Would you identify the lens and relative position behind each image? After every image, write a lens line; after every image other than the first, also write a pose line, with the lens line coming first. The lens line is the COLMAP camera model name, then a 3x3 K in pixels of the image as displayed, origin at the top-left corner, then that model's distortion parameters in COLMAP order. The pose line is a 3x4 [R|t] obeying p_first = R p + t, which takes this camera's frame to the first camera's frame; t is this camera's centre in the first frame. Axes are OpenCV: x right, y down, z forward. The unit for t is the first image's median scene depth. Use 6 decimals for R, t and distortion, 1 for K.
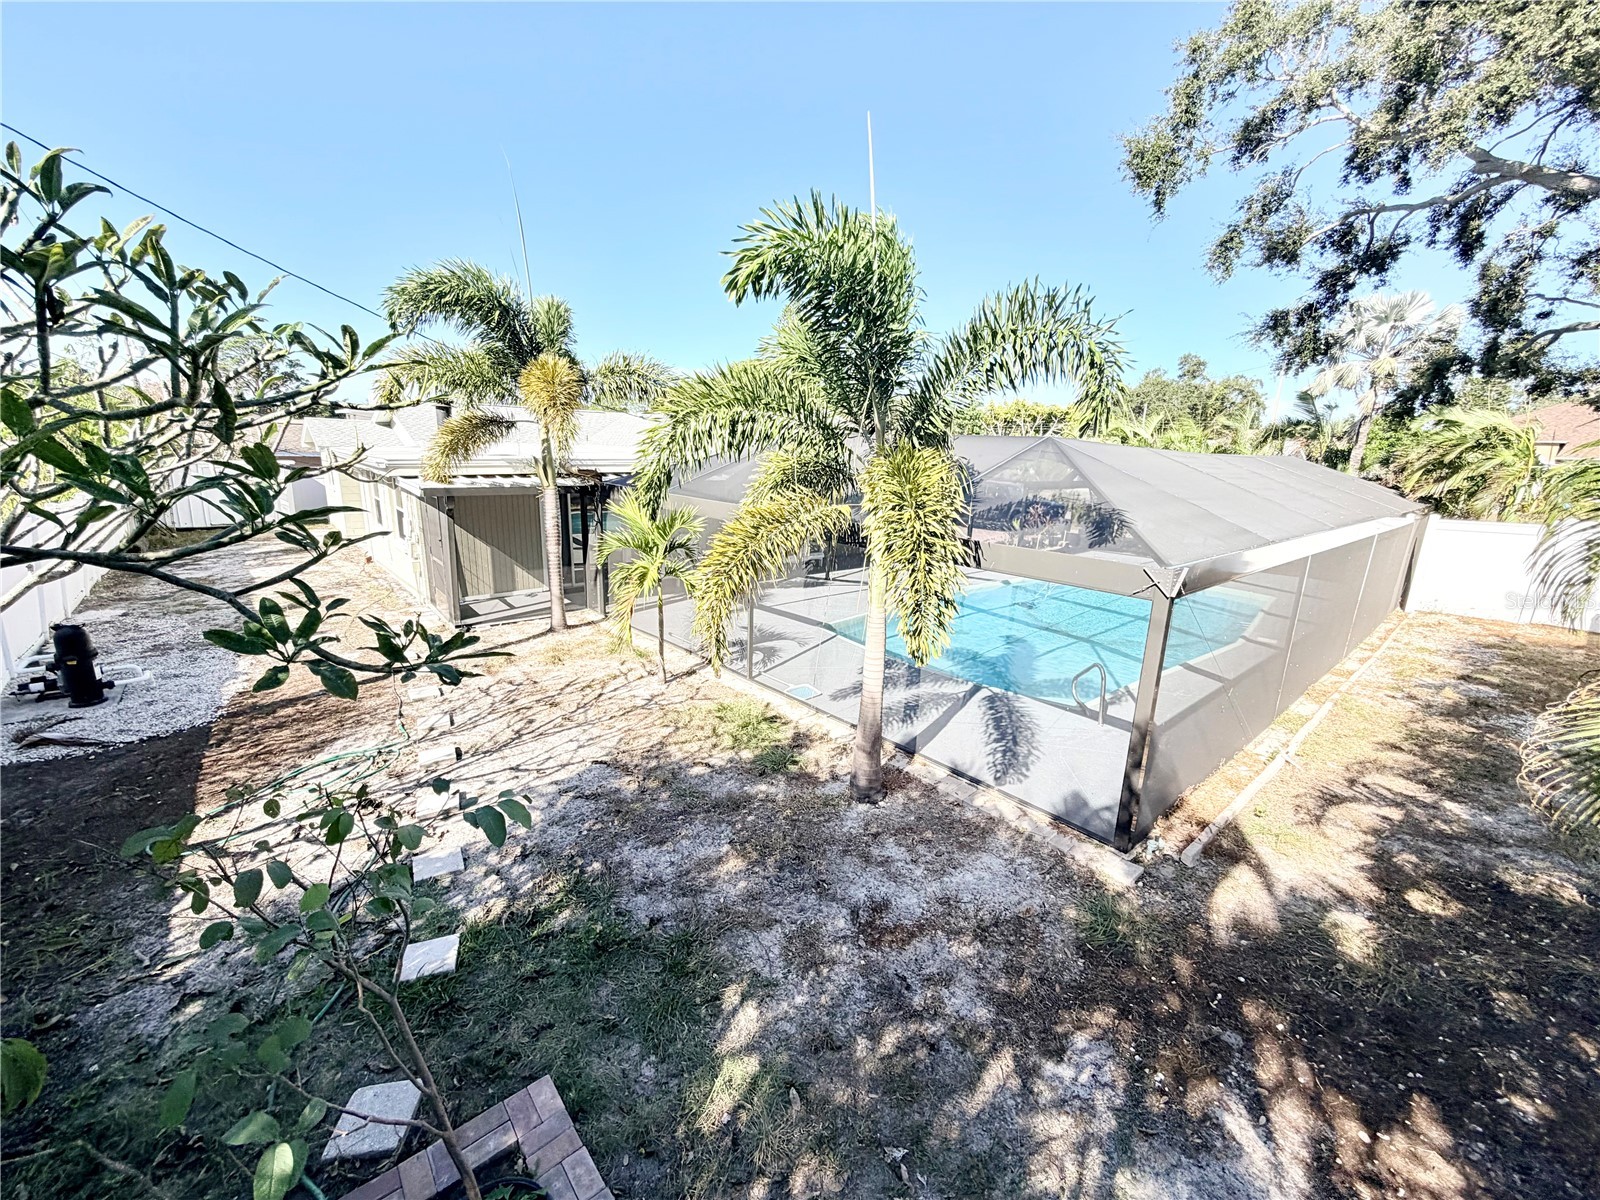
lens RADIAL K [[649.3, 0, 800.0], [0, 649.3, 600.0], [0, 0, 1]] dist [-0.000507, 0.000122]
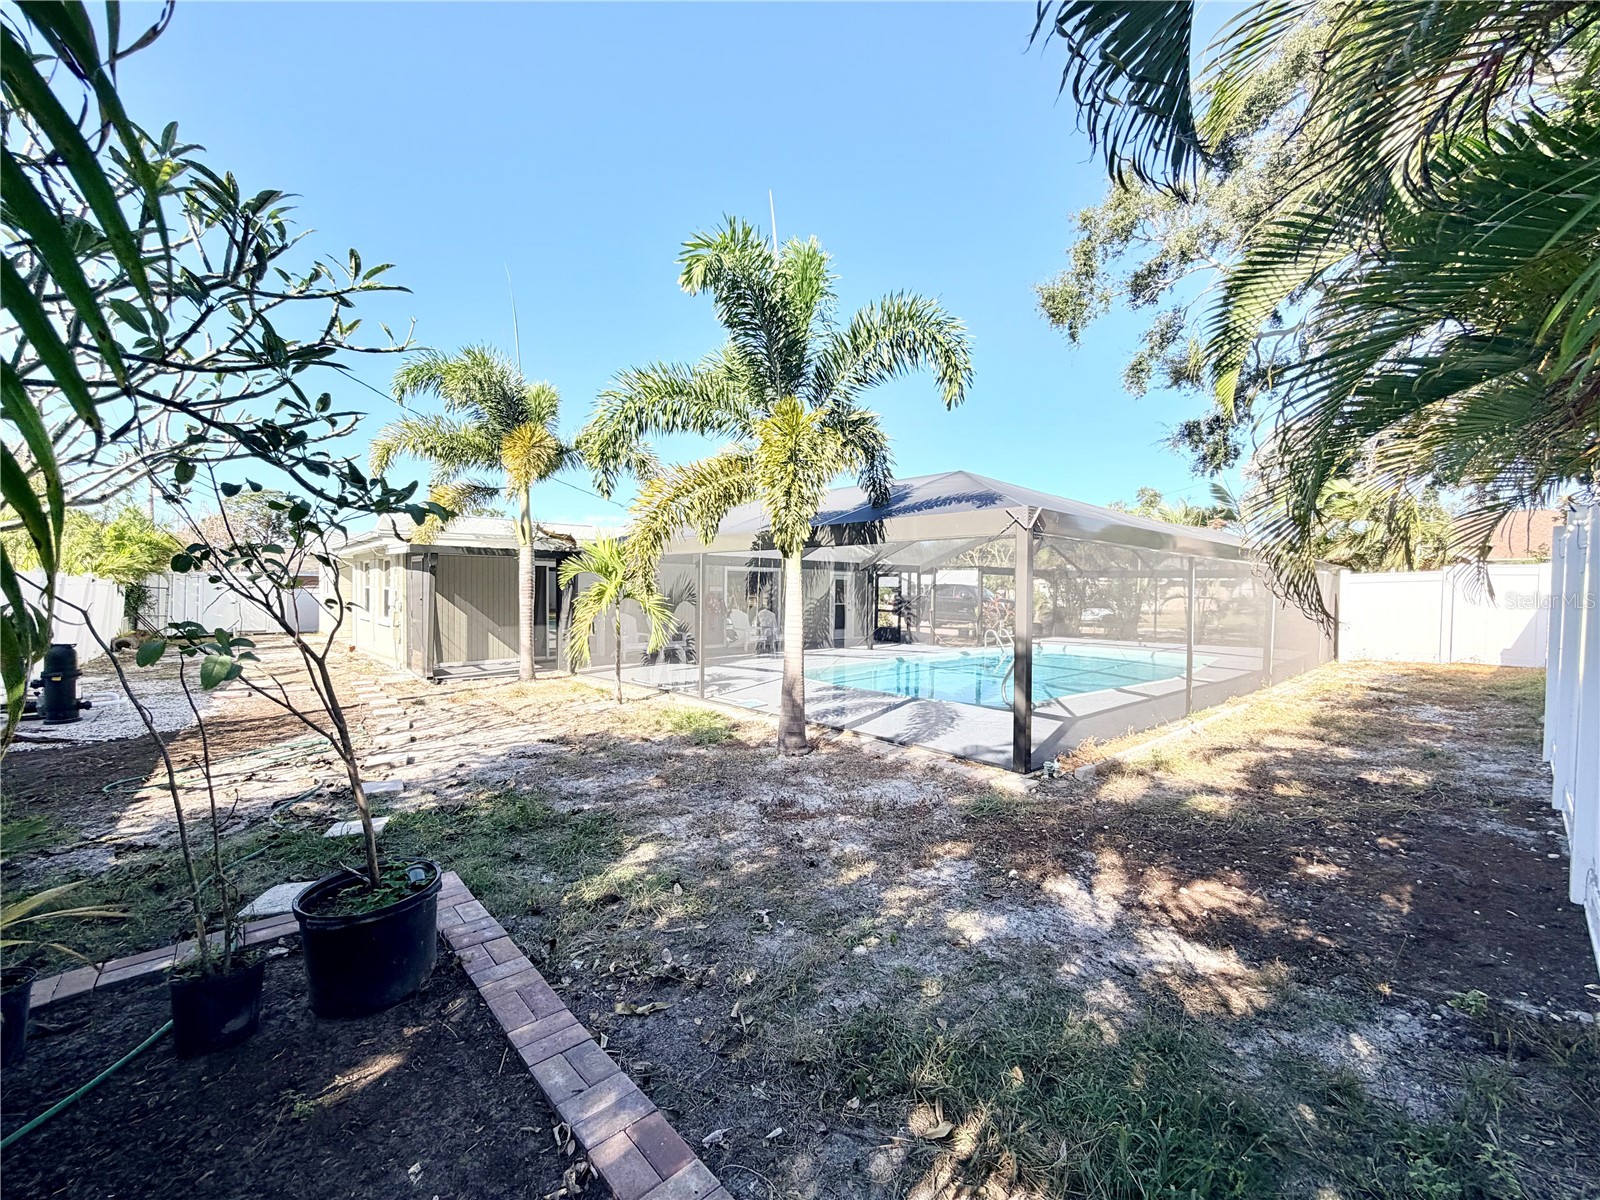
lens RADIAL K [[646.5, 0, 800.0], [0, 646.5, 600.0], [0, 0, 1]] dist [-0.001179, -0.000384]
pose [[0.999716, -0.017416, 0.016285, 0.055965], [0.020493, 0.976741, -0.213441, 0.155665], [-0.012189, 0.213714, 0.976820, -0.051713]]
